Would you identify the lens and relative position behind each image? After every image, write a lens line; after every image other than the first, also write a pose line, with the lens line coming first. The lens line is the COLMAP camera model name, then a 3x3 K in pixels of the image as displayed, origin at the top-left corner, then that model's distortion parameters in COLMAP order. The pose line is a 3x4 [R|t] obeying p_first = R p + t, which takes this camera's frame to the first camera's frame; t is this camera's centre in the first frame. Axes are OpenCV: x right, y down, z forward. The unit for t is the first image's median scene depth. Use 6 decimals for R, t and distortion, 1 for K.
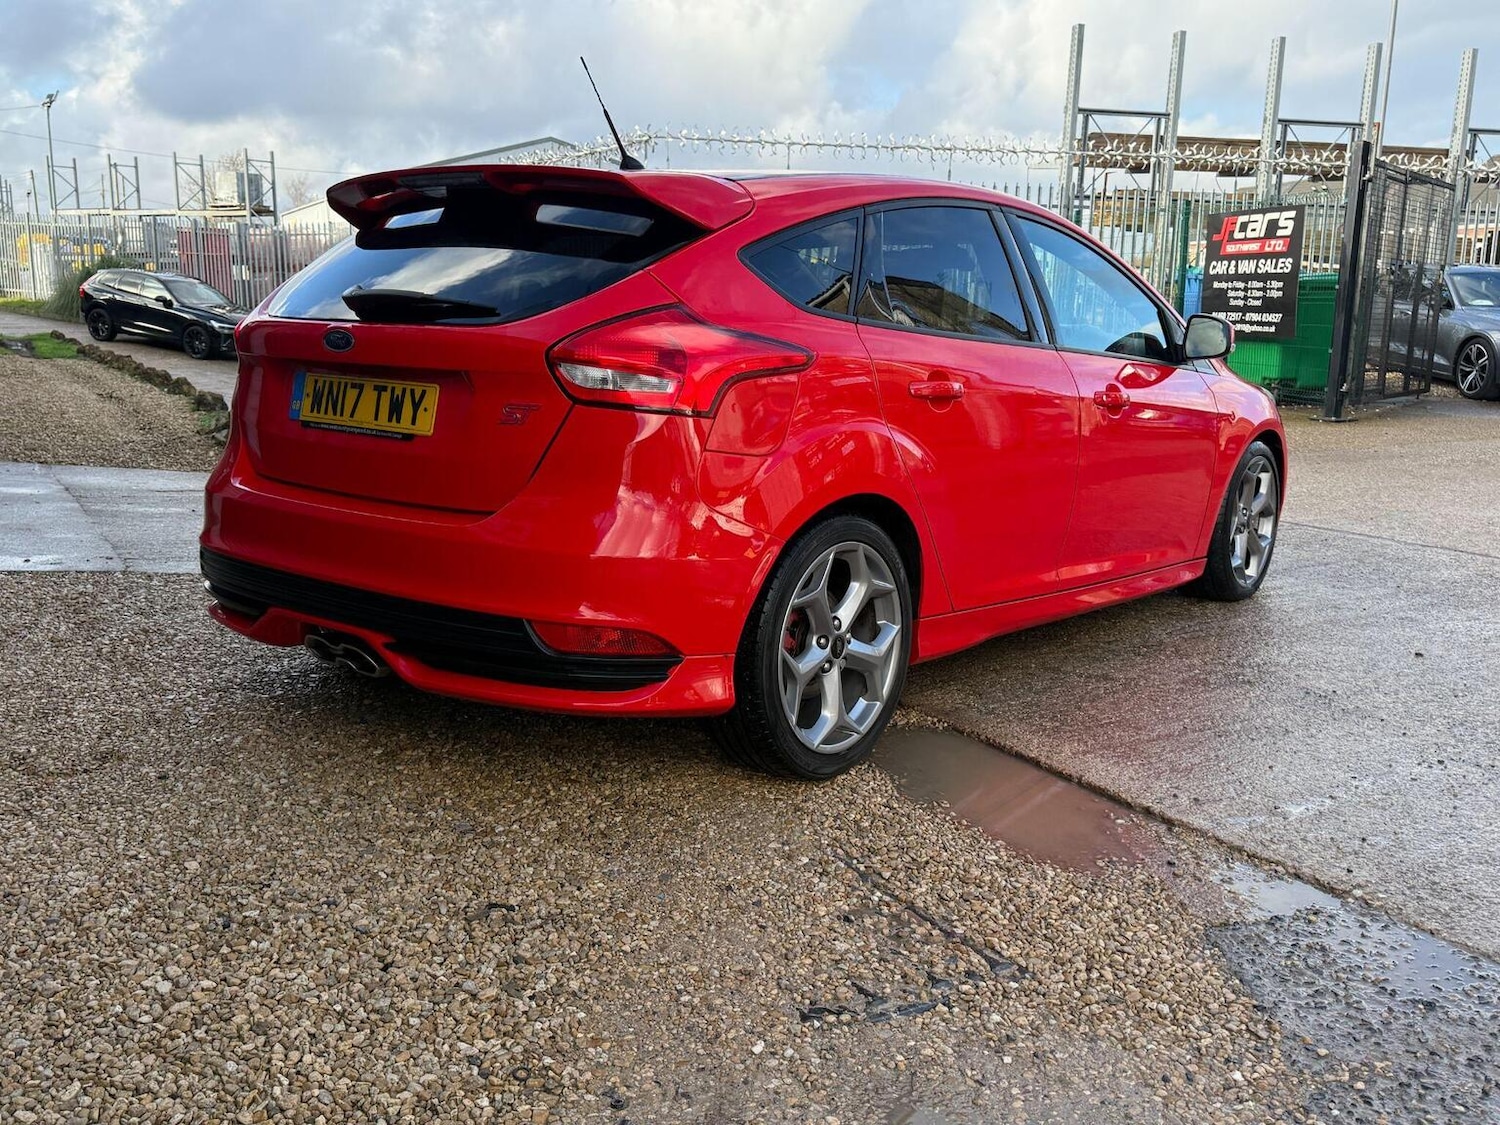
lens RADIAL K [[1387.8, 0, 747.9], [0, 1387.8, 562.1], [0, 0, 1]] dist [0.044910, 0.000000]
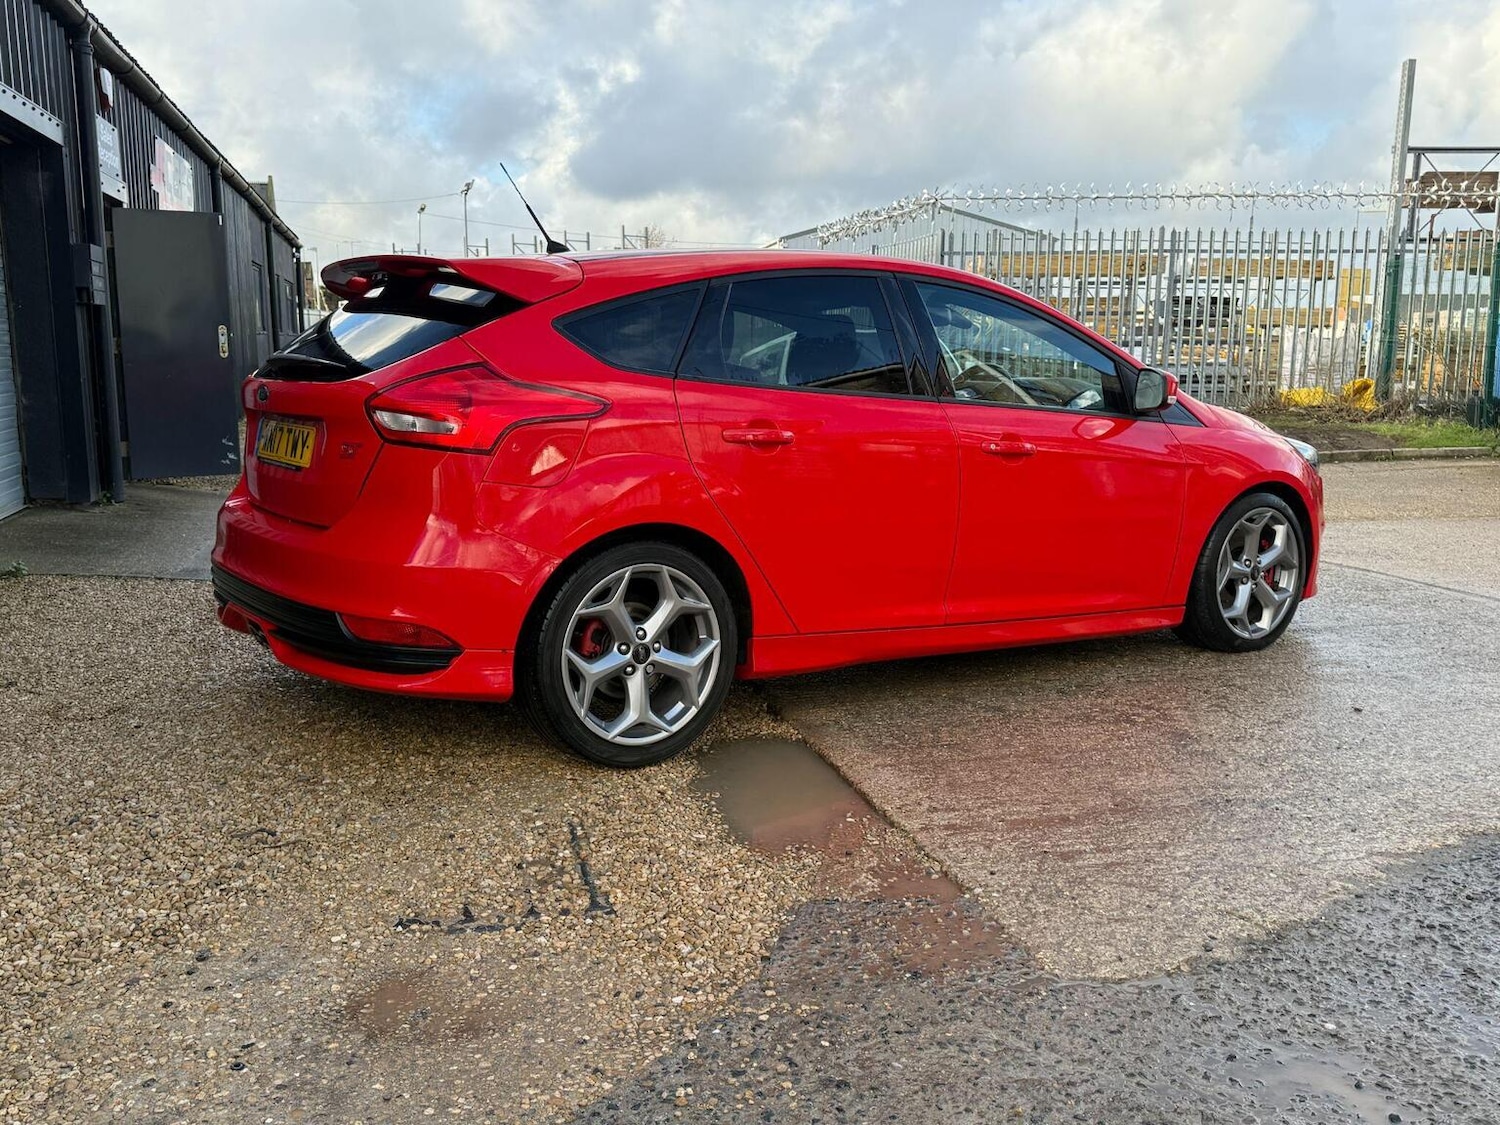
lens RADIAL K [[1387.8, 0, 740.7], [0, 1387.8, 565.4], [0, 0, 1]] dist [0.044910, 0.000000]
pose [[0.961548, 0.031746, -0.272797, 0.452820], [-0.041806, 0.998640, -0.031140, 0.018912], [0.271438, 0.041348, 0.961567, -0.098788]]
